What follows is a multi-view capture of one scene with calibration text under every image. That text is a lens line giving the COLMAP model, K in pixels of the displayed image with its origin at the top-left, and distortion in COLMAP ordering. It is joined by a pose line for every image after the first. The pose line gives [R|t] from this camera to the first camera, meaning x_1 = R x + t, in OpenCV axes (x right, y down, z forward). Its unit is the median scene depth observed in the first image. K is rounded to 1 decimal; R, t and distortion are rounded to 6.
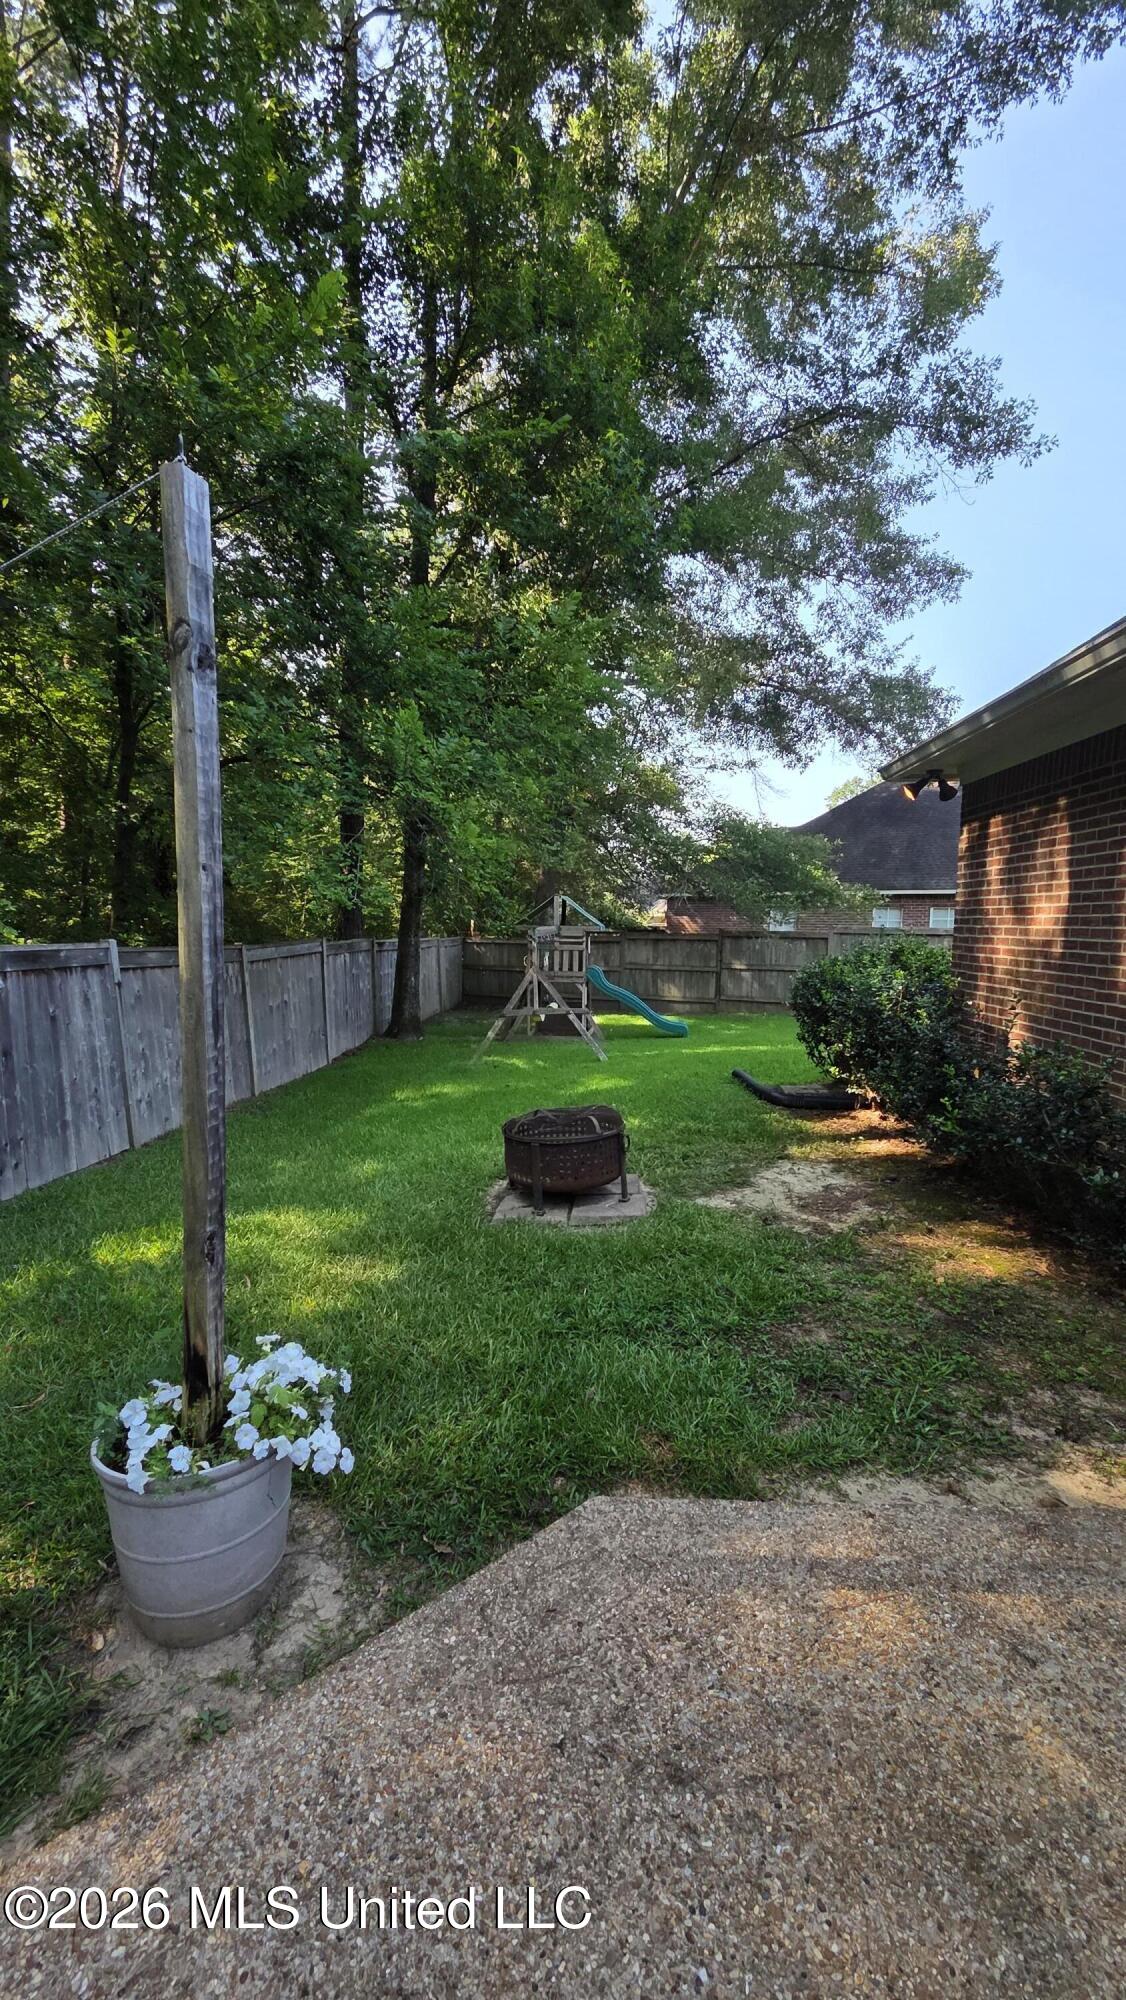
lens RADIAL K [[840.1, 0, 561.4], [0, 840.1, 1004.4], [0, 0, 1]] dist [0.001563, 0.000689]
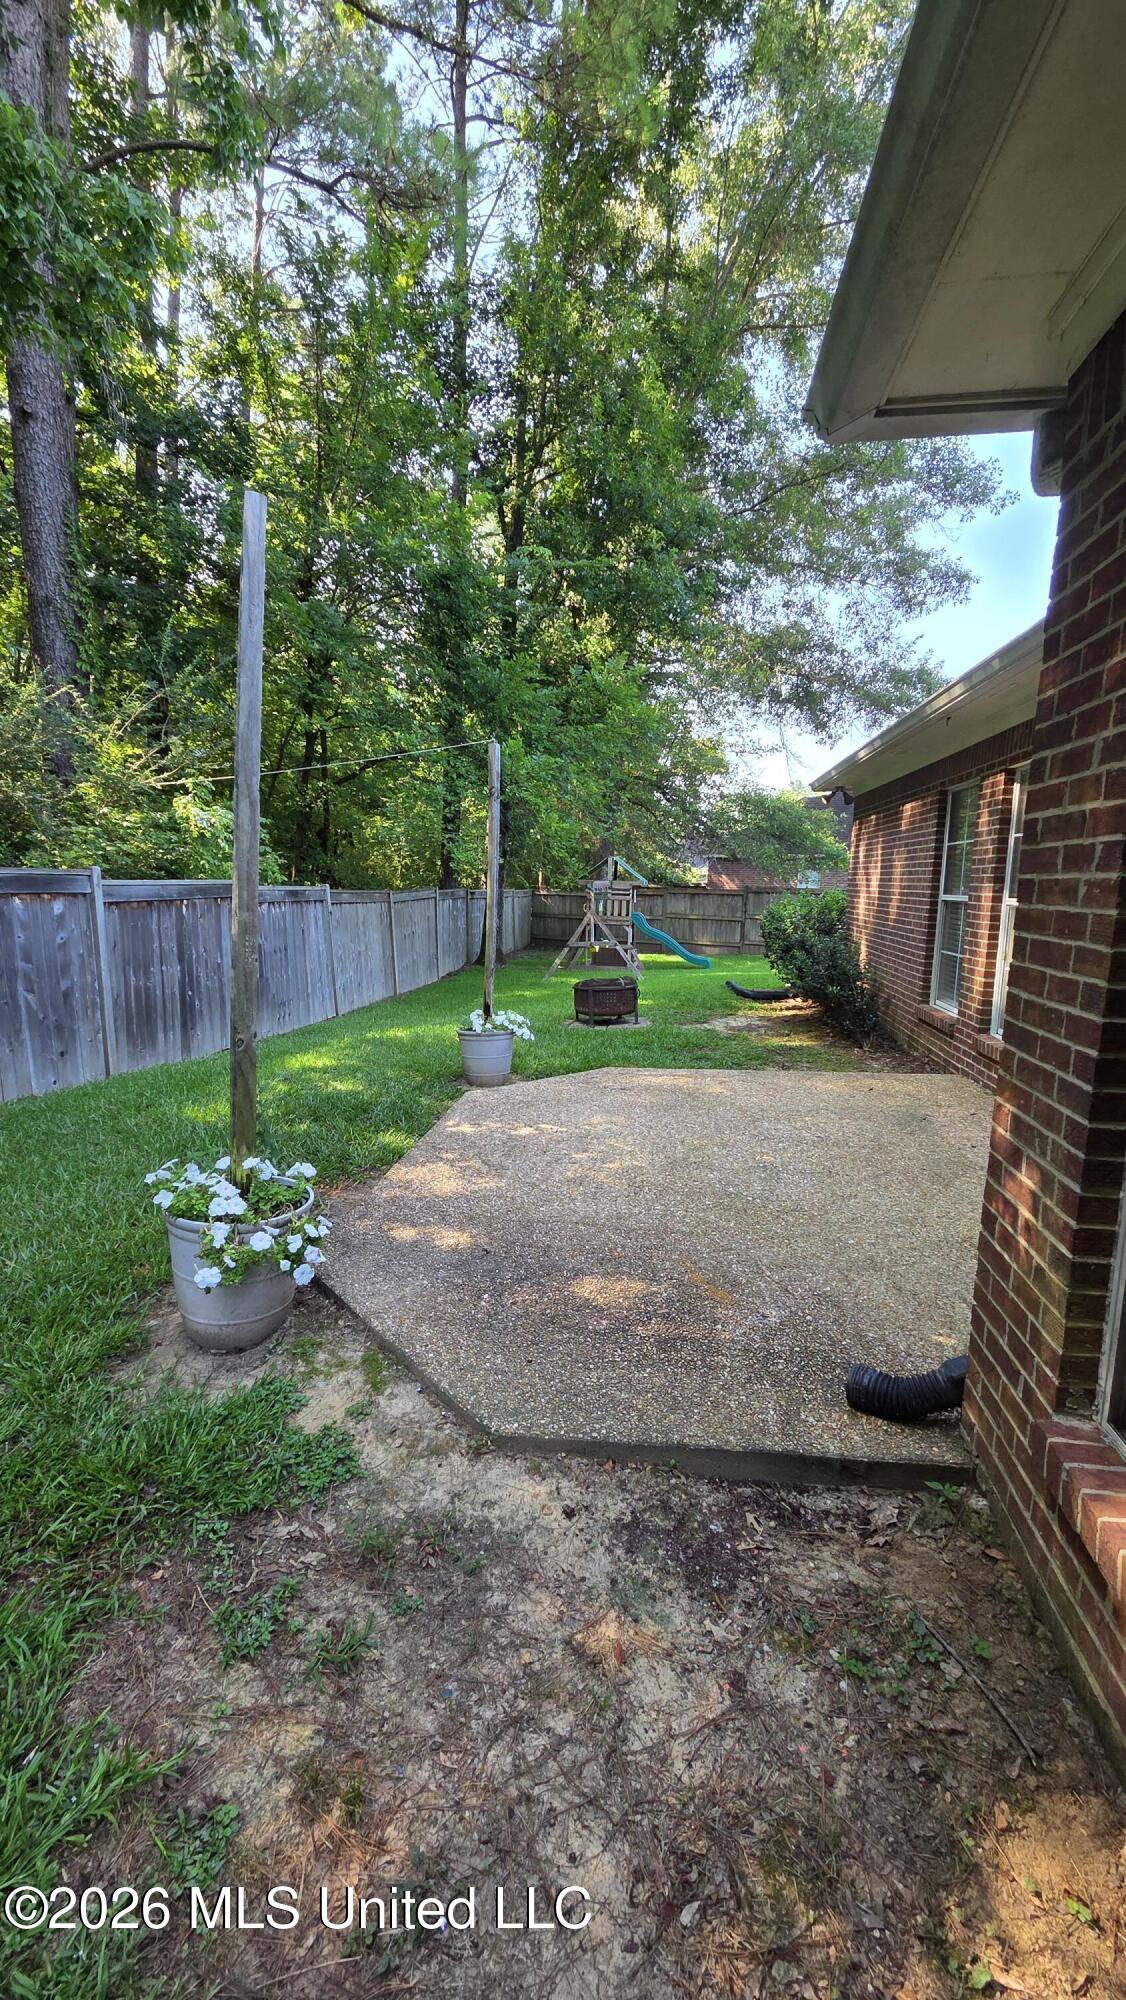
lens RADIAL K [[840.1, 0, 566.8], [0, 840.1, 1005.2], [0, 0, 1]] dist [0.001563, 0.000689]
pose [[0.997903, 0.023646, -0.060254, 0.008126], [-0.020469, 0.998395, 0.052806, 0.023119], [0.061406, -0.051462, 0.996785, -0.226864]]
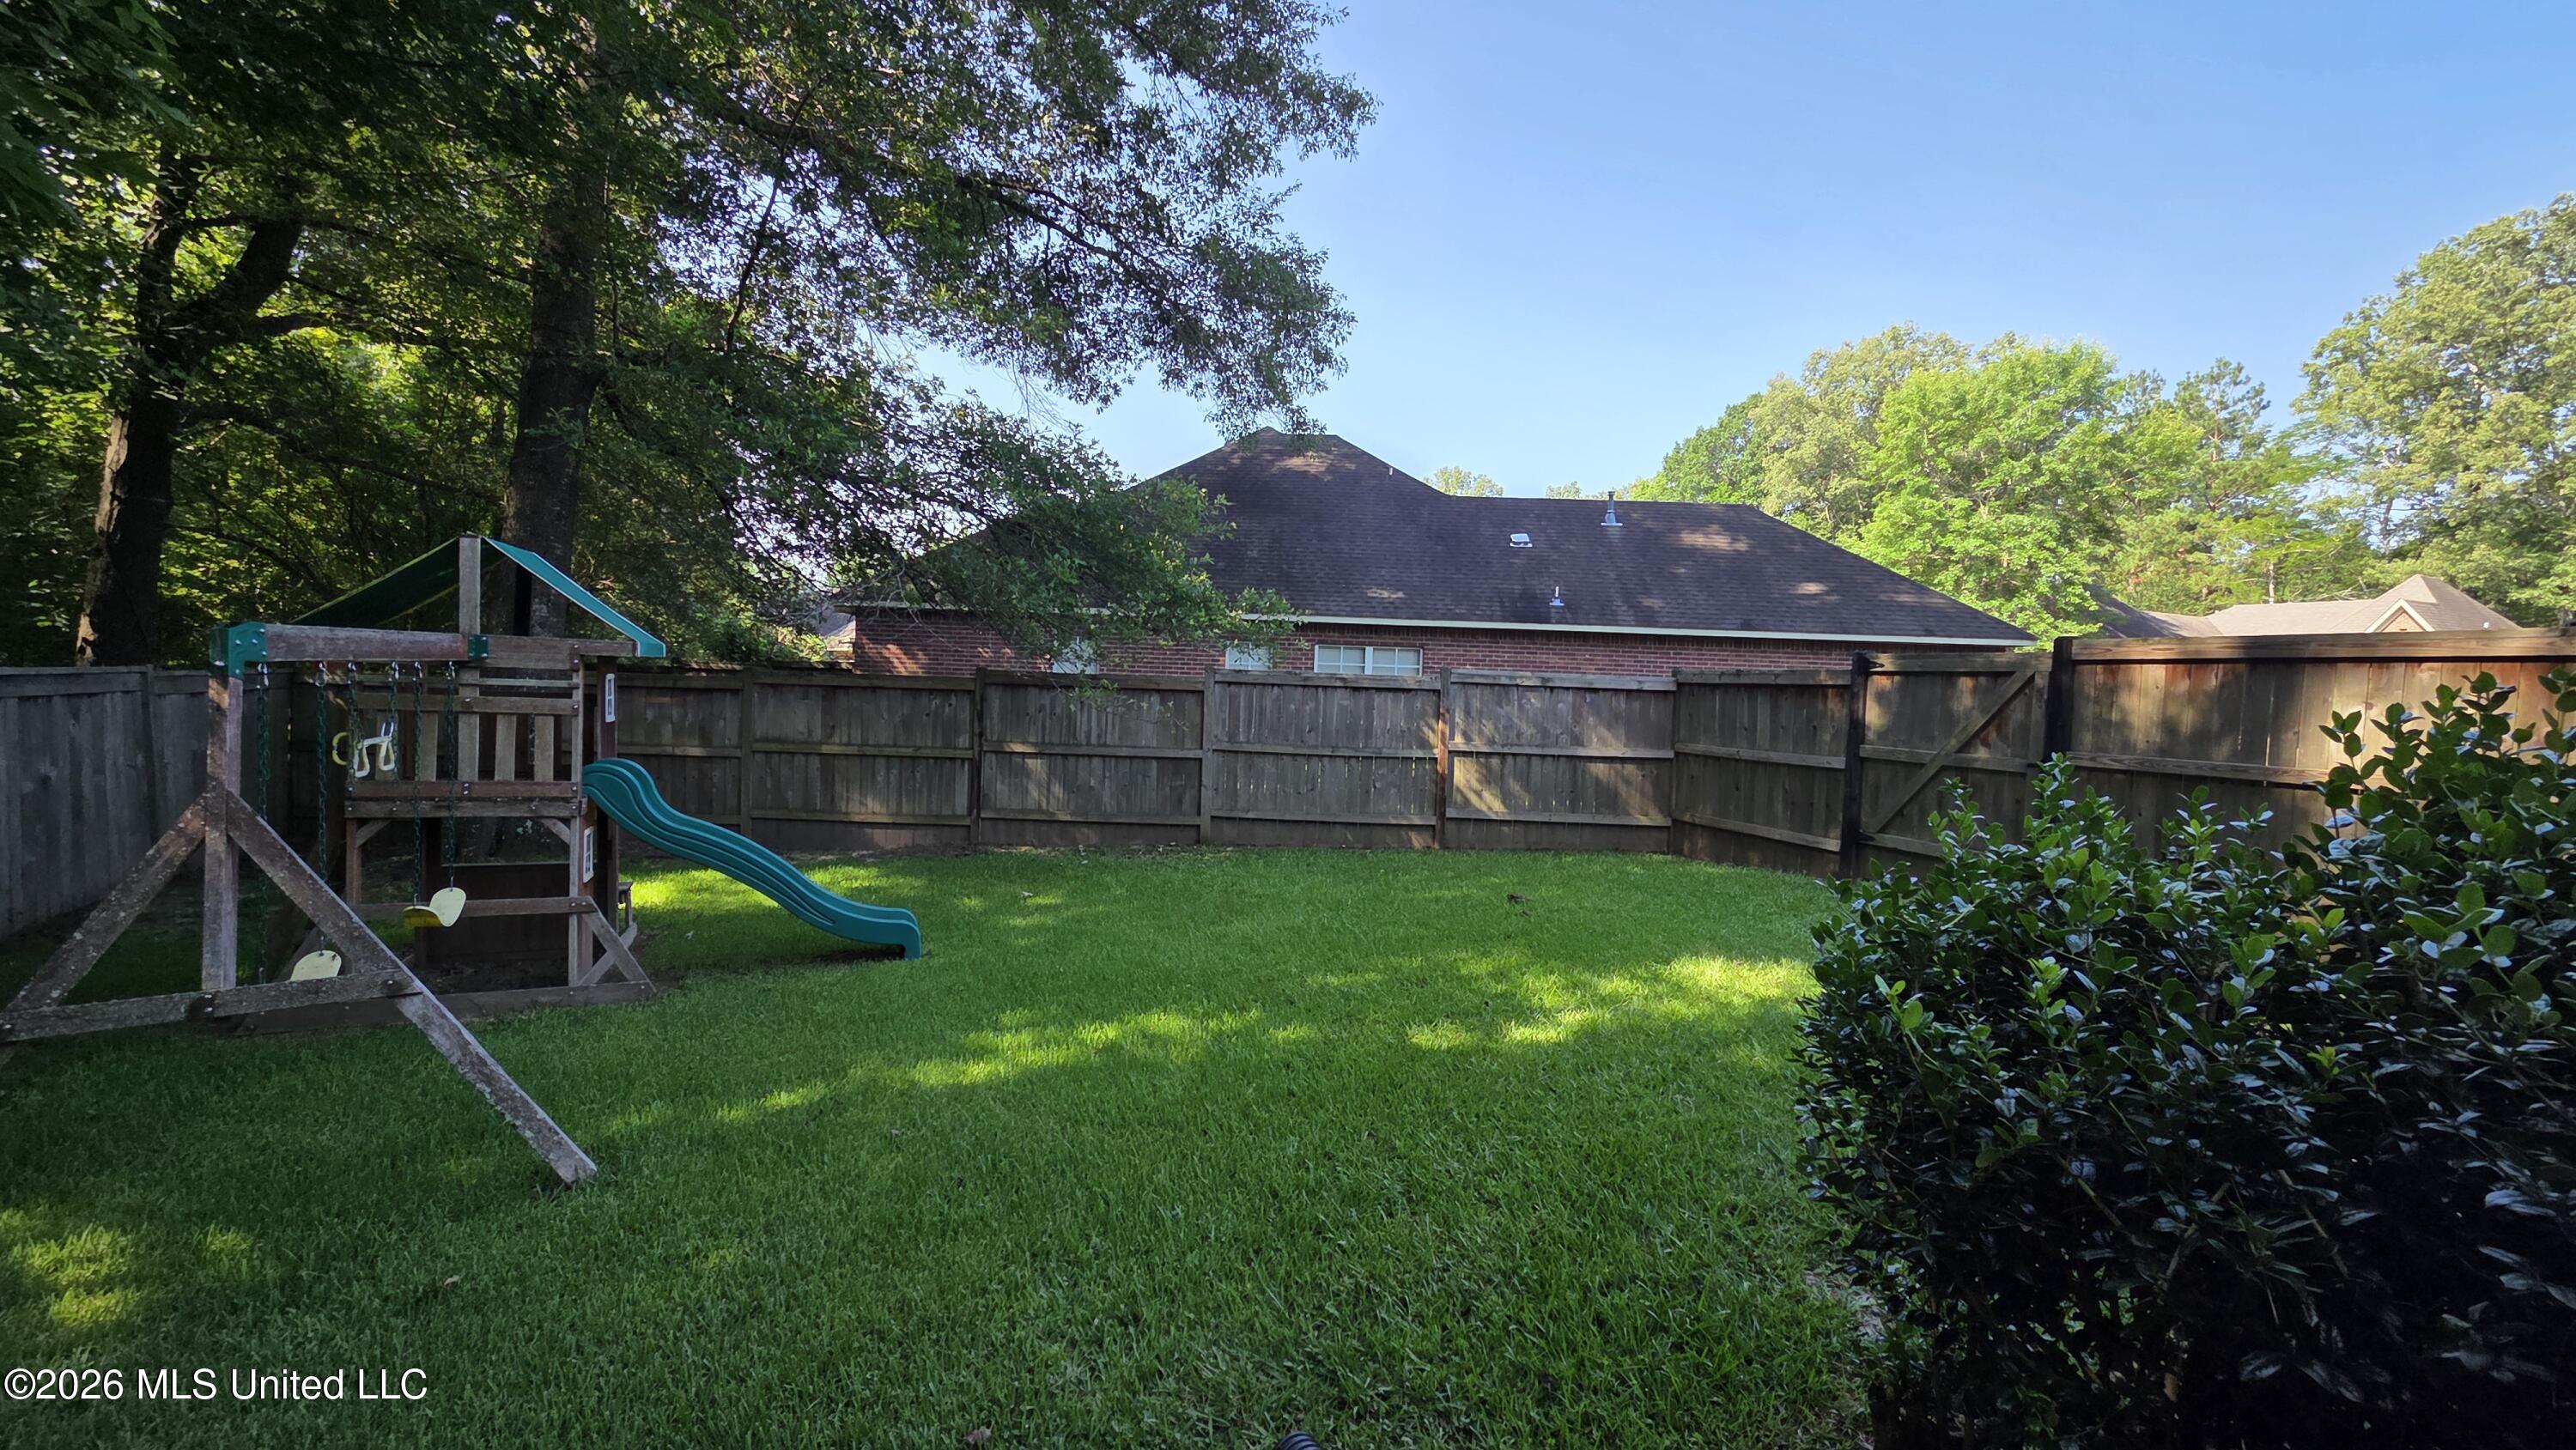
lens RADIAL K [[1081.9, 0, 1294.1], [0, 1081.9, 720.6], [0, 0, 1]] dist [0.001563, 0.000689]
pose [[0.873399, 0.004067, 0.486988, 0.047091], [0.020858, 0.998735, -0.045750, -0.027475], [-0.486558, 0.050116, 0.872210, 0.372425]]
